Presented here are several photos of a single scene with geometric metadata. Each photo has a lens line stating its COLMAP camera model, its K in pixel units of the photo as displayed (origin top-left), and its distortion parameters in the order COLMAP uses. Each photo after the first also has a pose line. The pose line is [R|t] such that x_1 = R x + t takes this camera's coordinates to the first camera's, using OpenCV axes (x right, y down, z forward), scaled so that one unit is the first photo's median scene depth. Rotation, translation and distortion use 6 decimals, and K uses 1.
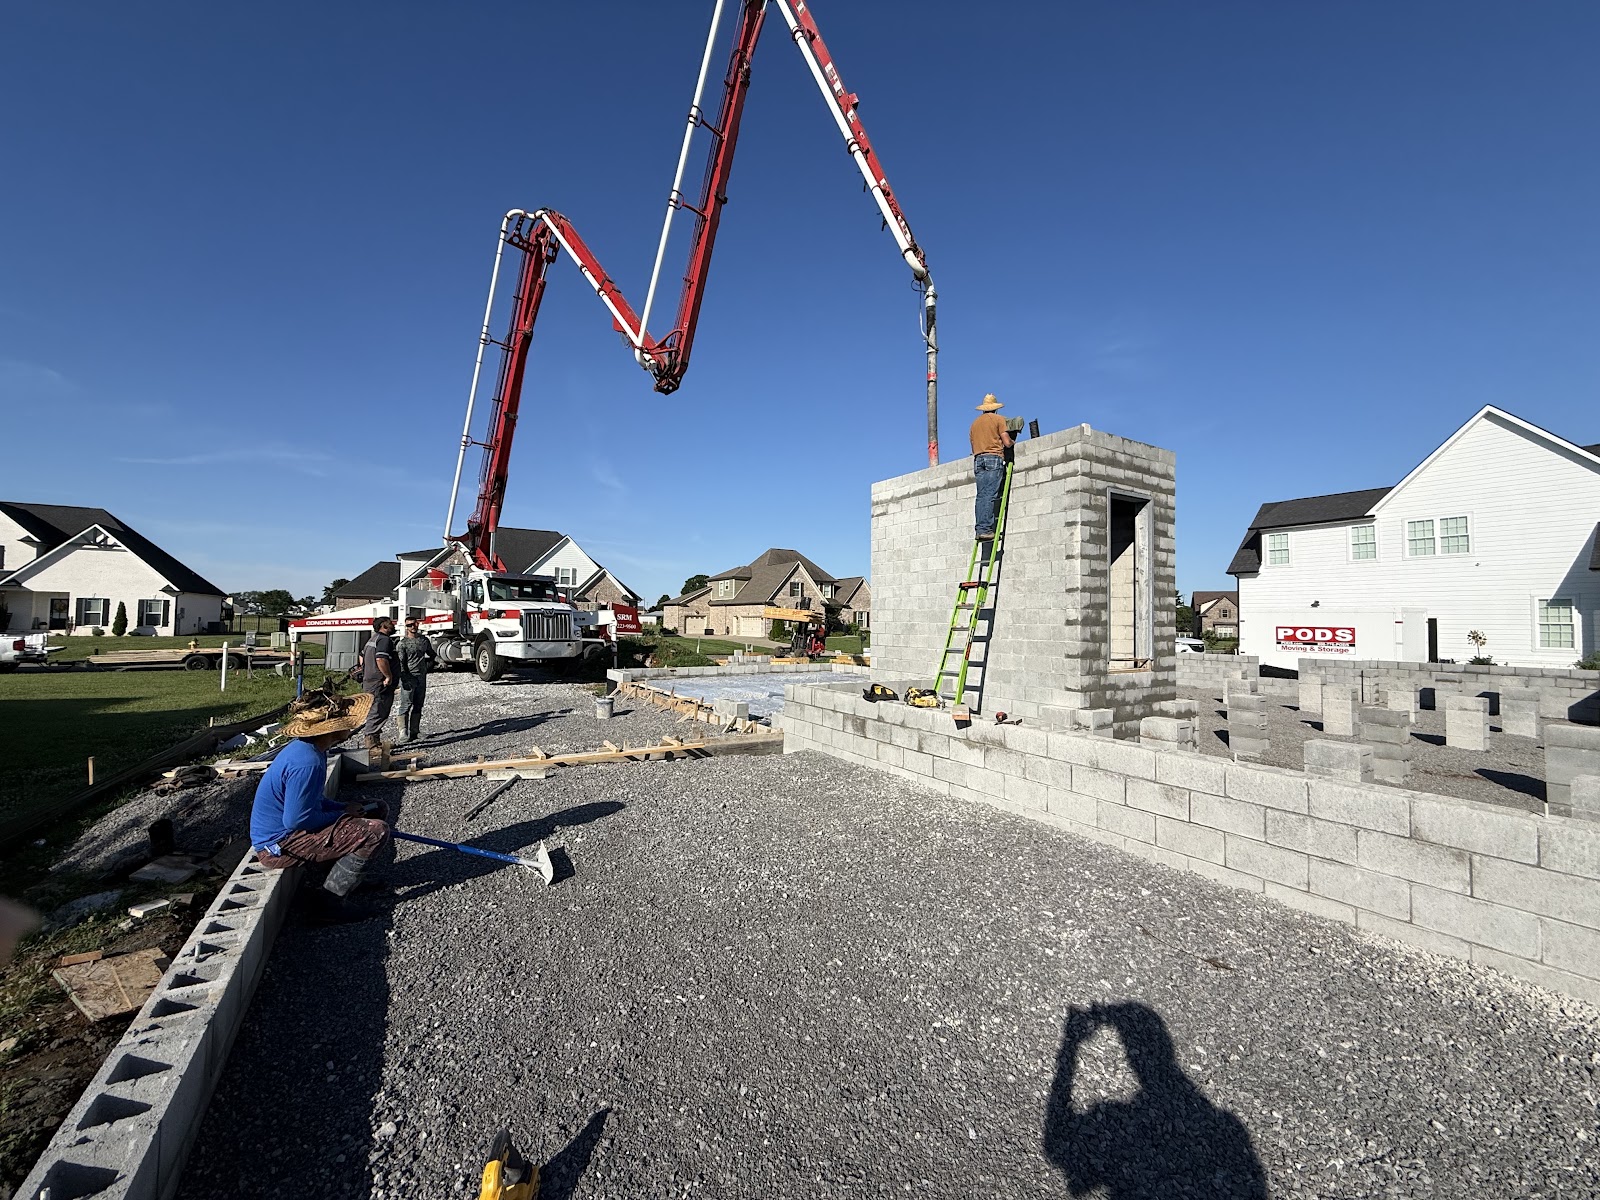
lens RADIAL K [[635.0, 0, 795.3], [0, 635.0, 604.8], [0, 0, 1]] dist [-0.000286, 0.000104]
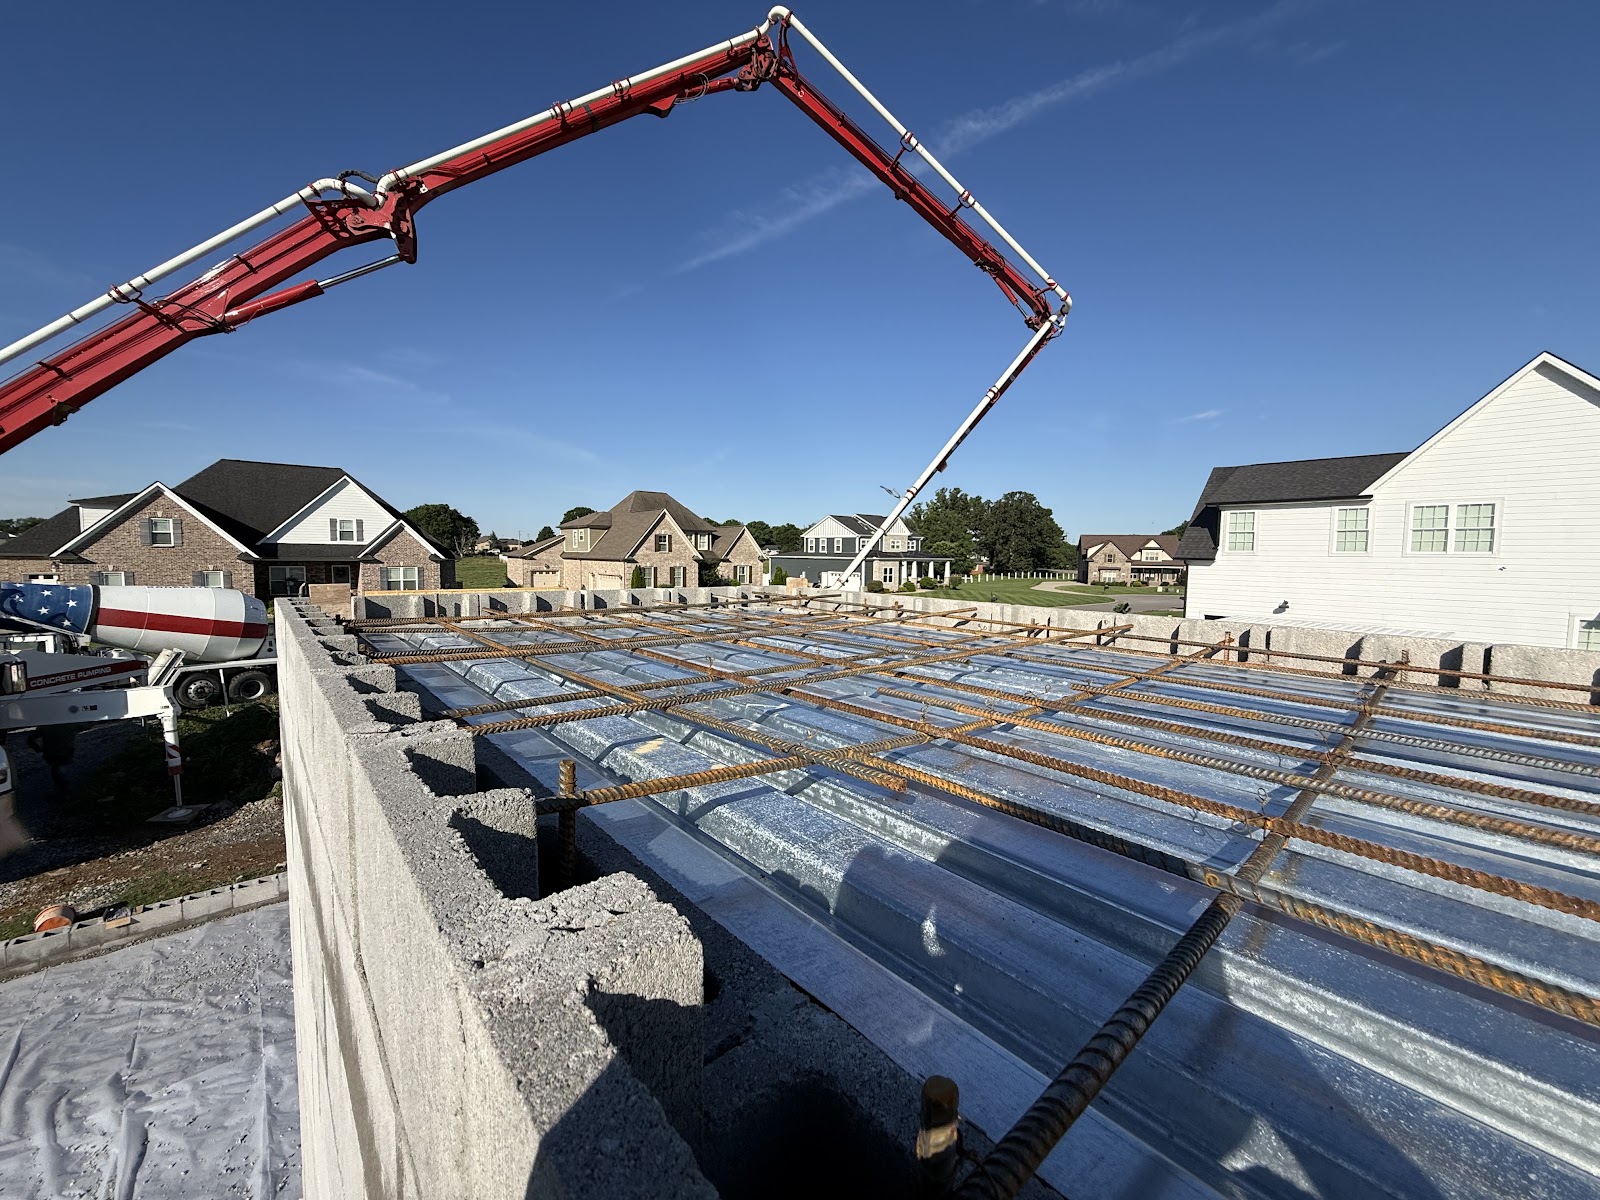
lens RADIAL K [[635.0, 0, 796.9], [0, 635.0, 601.0], [0, 0, 1]] dist [-0.000286, 0.000104]
pose [[0.987183, -0.012472, 0.159107, 0.063402], [-0.004330, 0.994481, 0.104823, -0.055393], [-0.159536, -0.104168, 0.981681, 0.209735]]
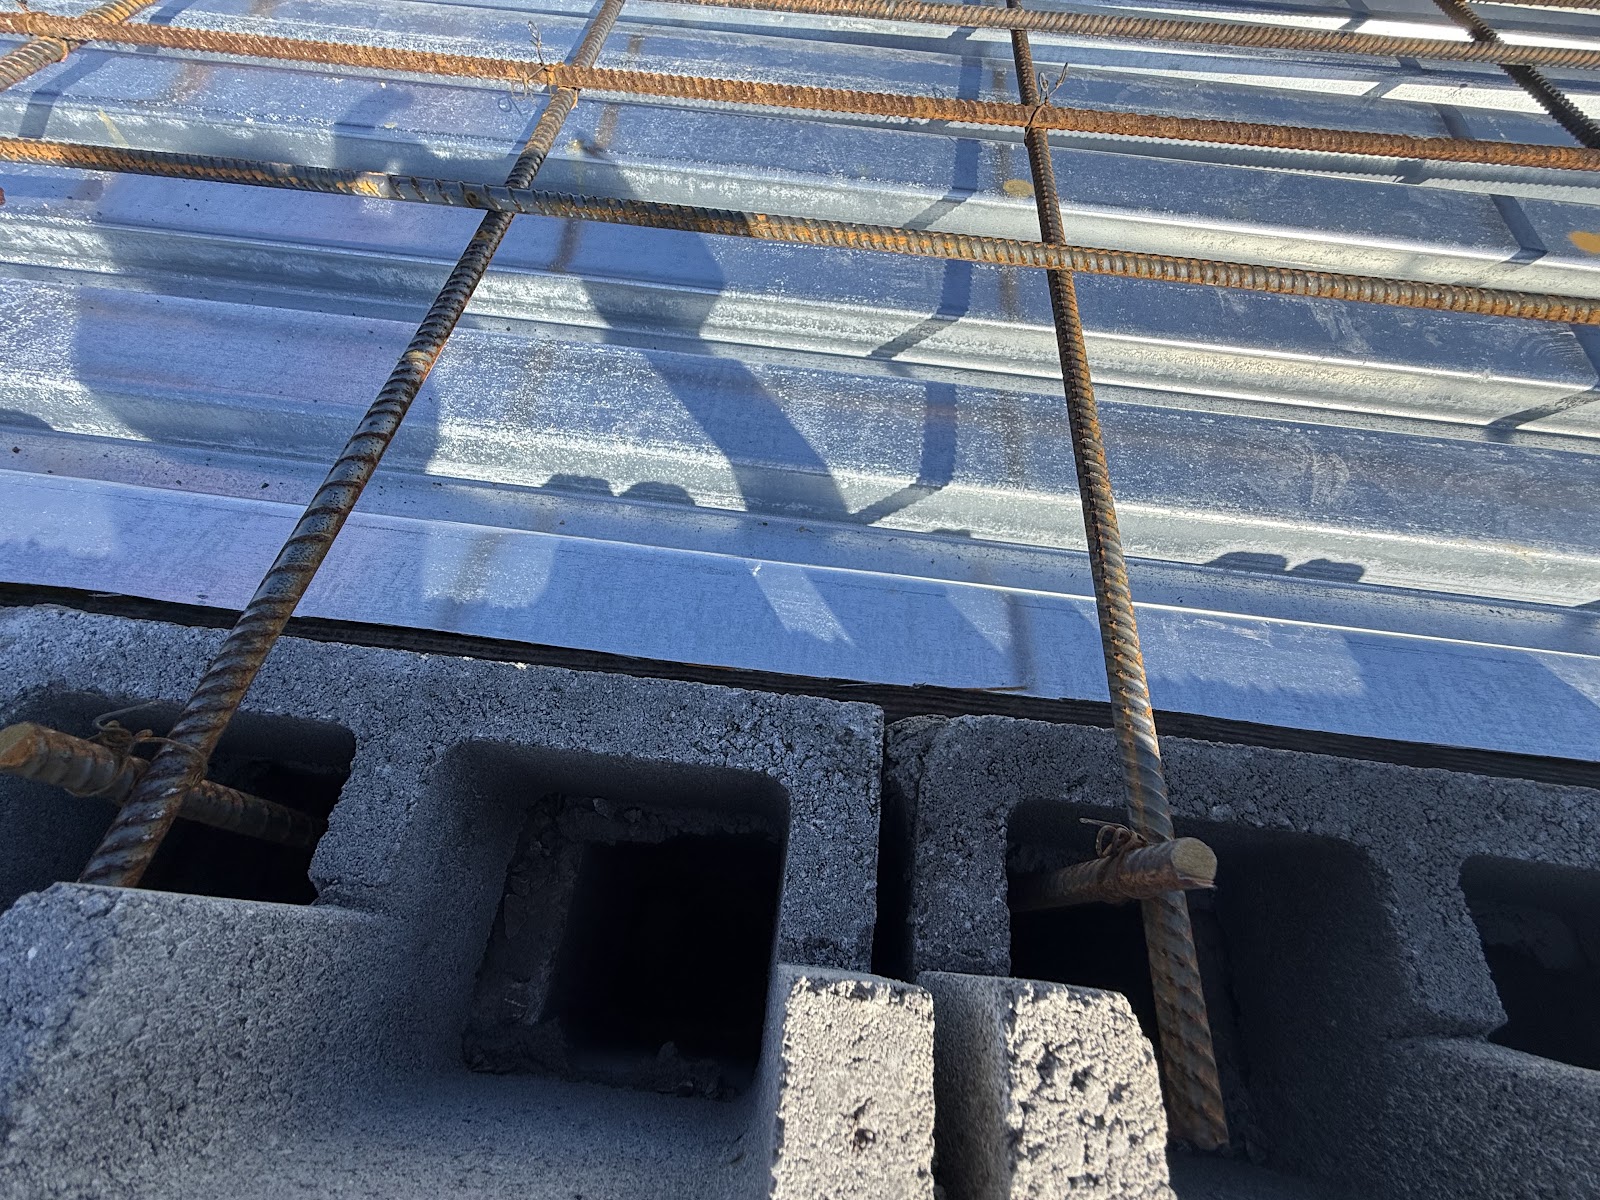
lens RADIAL K [[635.0, 0, 798.0], [0, 635.0, 597.3], [0, 0, 1]] dist [-0.000286, 0.000104]
pose [[0.615376, -0.687324, 0.385873, 0.071748], [-0.047216, 0.456520, 0.888459, -0.054917], [-0.786818, -0.564956, 0.248479, 0.209747]]
